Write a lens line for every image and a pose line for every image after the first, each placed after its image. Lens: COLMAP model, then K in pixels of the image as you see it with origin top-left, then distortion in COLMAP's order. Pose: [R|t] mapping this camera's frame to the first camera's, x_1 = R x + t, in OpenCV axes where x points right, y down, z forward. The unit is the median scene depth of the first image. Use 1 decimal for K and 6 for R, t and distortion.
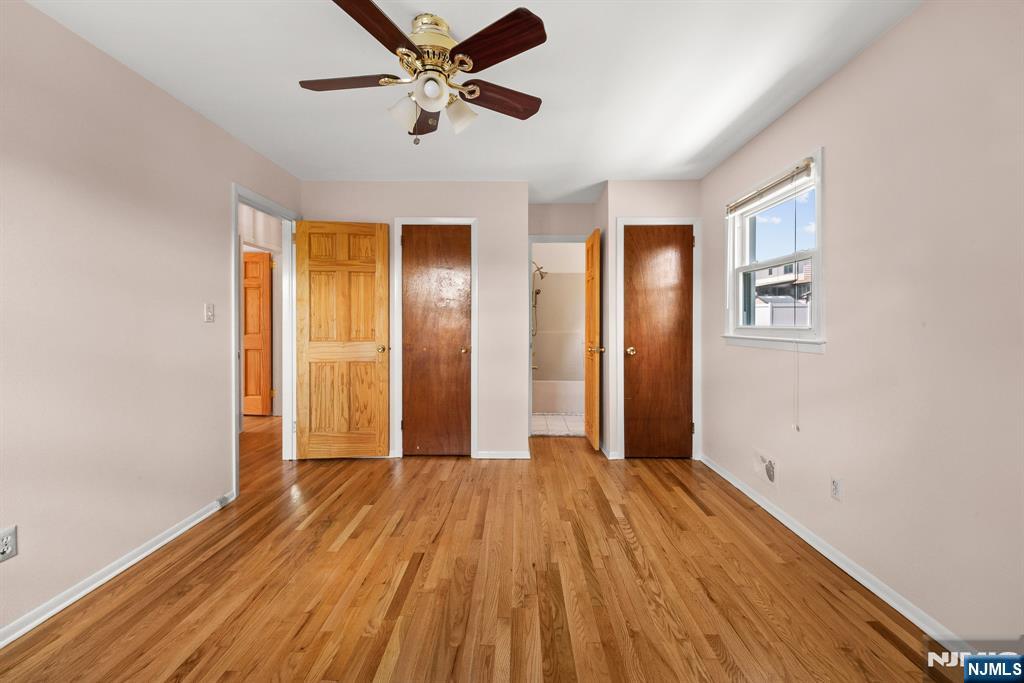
lens RADIAL K [[428.9, 0, 517.3], [0, 428.9, 321.9], [0, 0, 1]] dist [0.001651, 0.000461]
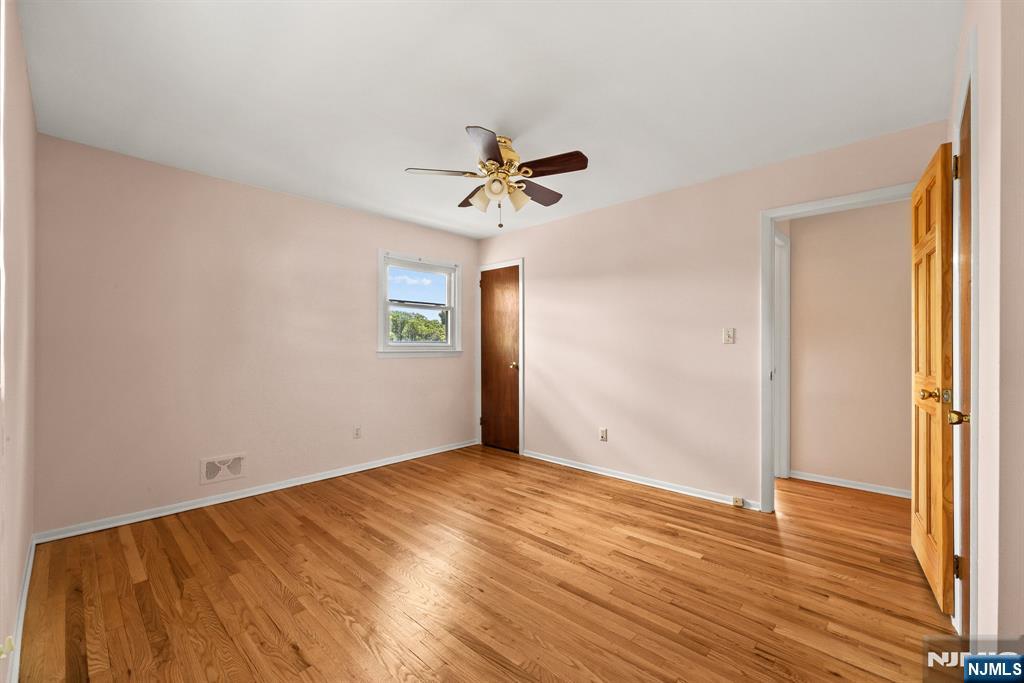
lens RADIAL K [[425.9, 0, 512.0], [0, 425.9, 341.5], [0, 0, 1]] dist [0.000052, 0.000008]
pose [[-0.689941, -0.006456, -0.723836, 0.660283], [-0.000165, 0.999962, -0.008762, 0.008739], [0.723865, -0.005926, -0.689916, 1.634588]]
